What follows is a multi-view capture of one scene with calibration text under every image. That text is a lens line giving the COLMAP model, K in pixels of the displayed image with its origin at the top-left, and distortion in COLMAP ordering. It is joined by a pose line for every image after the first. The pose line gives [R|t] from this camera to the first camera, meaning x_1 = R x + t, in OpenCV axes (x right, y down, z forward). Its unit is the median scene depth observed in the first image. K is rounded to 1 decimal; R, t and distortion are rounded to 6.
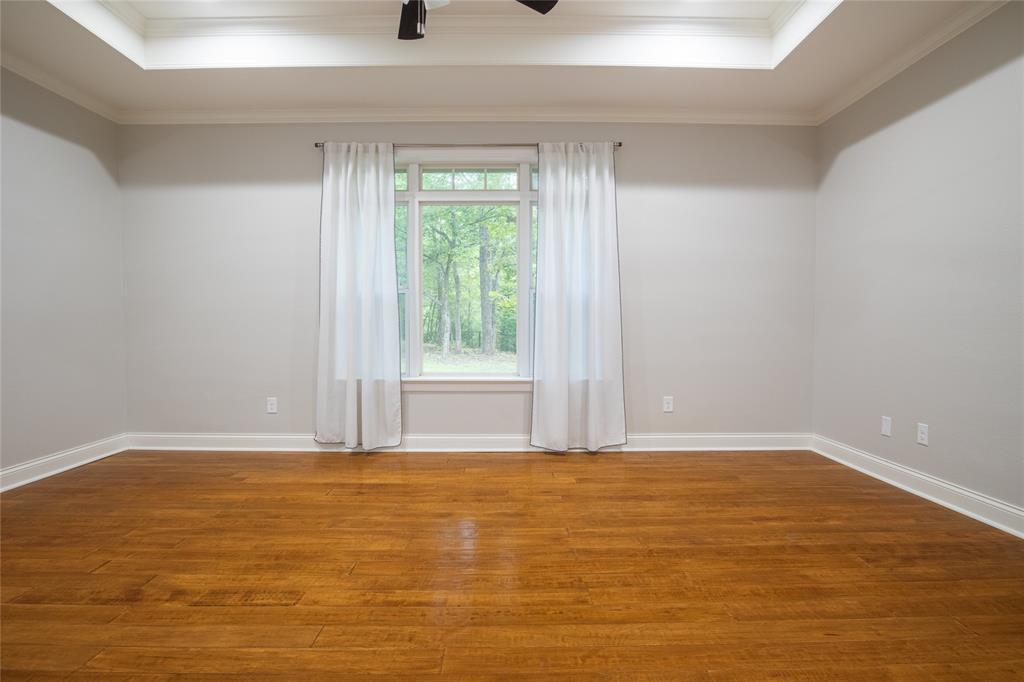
lens RADIAL K [[521.8, 0, 516.7], [0, 521.8, 346.4], [0, 0, 1]] dist [-0.036769, 0.001053]
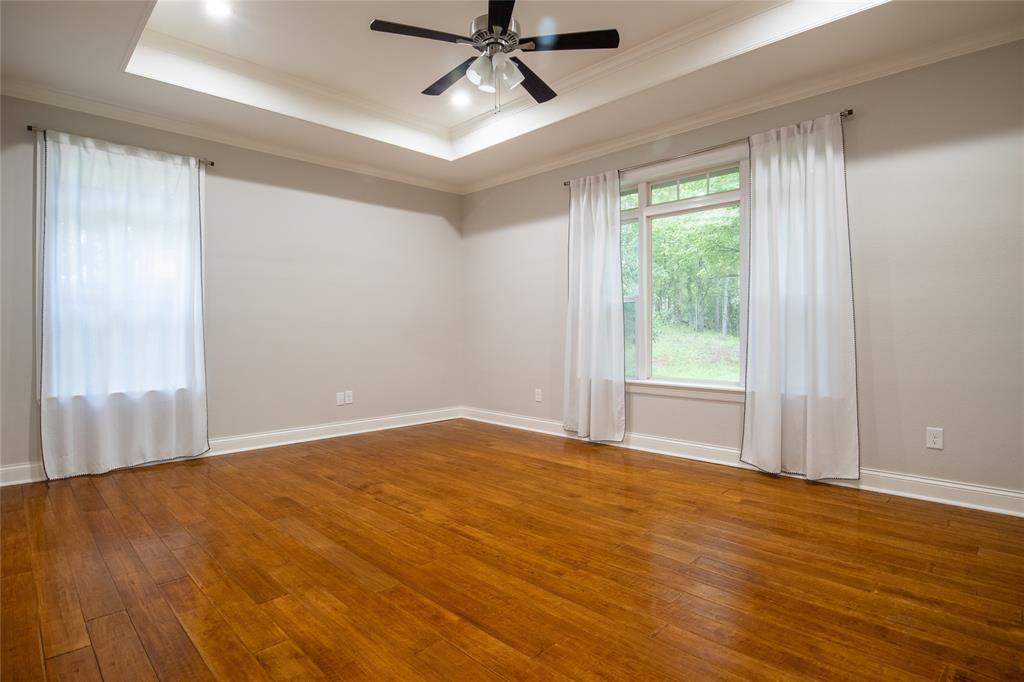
lens RADIAL K [[535.4, 0, 509.8], [0, 535.4, 334.5], [0, 0, 1]] dist [-0.075625, 0.044908]
pose [[0.689665, 0.003123, -0.724122, 0.430305], [-0.031073, 0.999197, -0.025285, 0.001796], [0.723462, 0.039939, 0.689208, 0.051041]]
